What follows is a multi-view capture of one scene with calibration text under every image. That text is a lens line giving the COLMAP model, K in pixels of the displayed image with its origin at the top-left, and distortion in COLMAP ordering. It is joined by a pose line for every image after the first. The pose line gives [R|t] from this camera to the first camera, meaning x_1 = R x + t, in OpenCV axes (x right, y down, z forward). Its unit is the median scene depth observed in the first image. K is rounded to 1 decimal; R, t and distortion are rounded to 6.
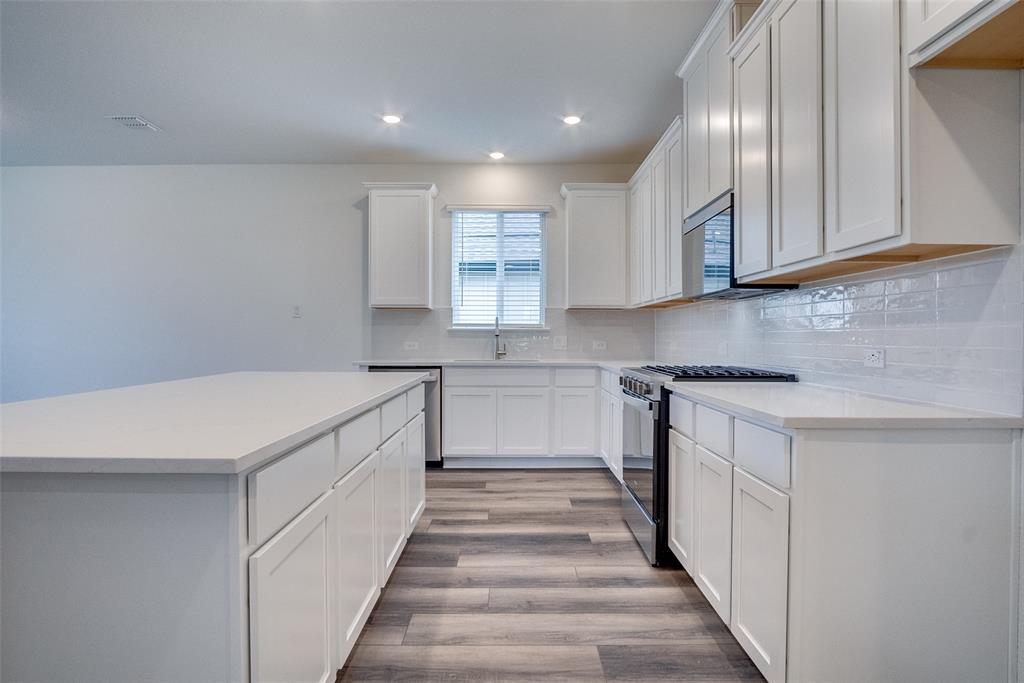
lens RADIAL K [[555.0, 0, 509.5], [0, 555.0, 338.5], [0, 0, 1]] dist [-0.032609, 0.006210]
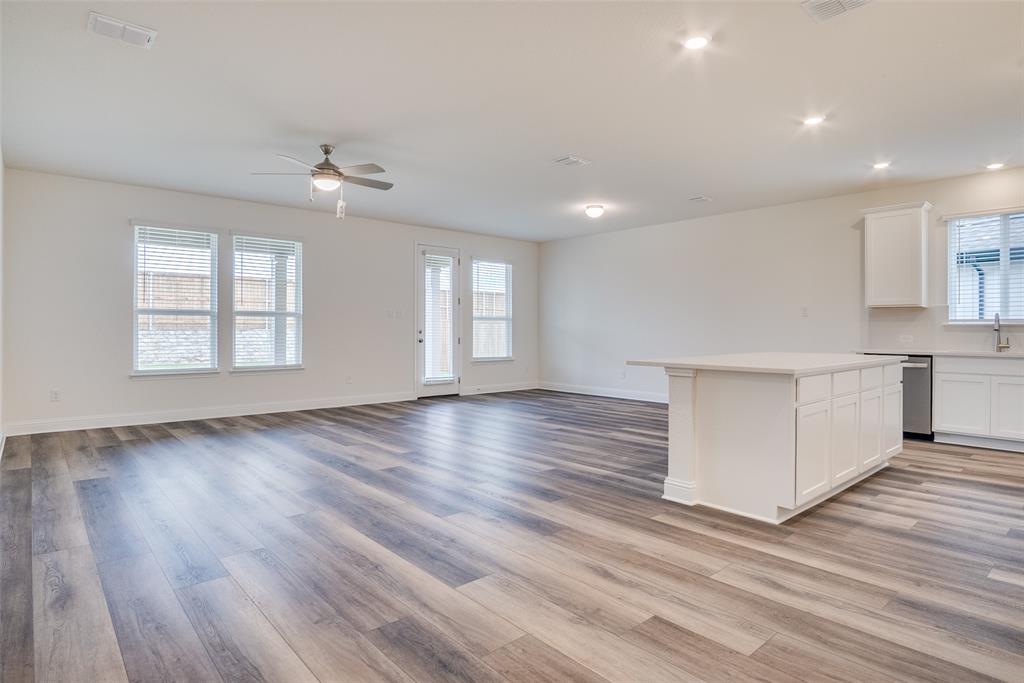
lens RADIAL K [[555.0, 0, 508.5], [0, 555.0, 332.5], [0, 0, 1]] dist [-0.032609, 0.006210]
pose [[0.660417, 0.002722, -0.750894, 0.141077], [-0.004152, 0.999991, -0.000027, 0.003458], [0.750887, 0.003136, 0.660423, -0.416637]]
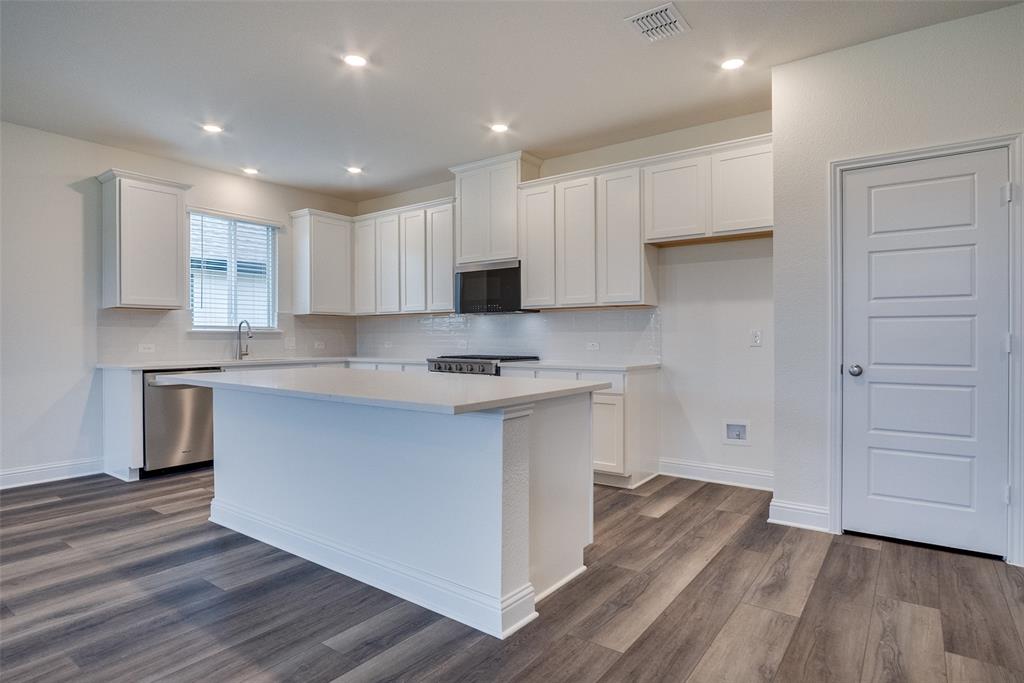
lens RADIAL K [[555.0, 0, 507.9], [0, 555.0, 340.2], [0, 0, 1]] dist [-0.032609, 0.006210]
pose [[0.594186, -0.007655, 0.804291, -0.566555], [0.006226, 0.999969, 0.004918, -0.001675], [-0.804303, 0.002086, 0.594215, -0.042413]]
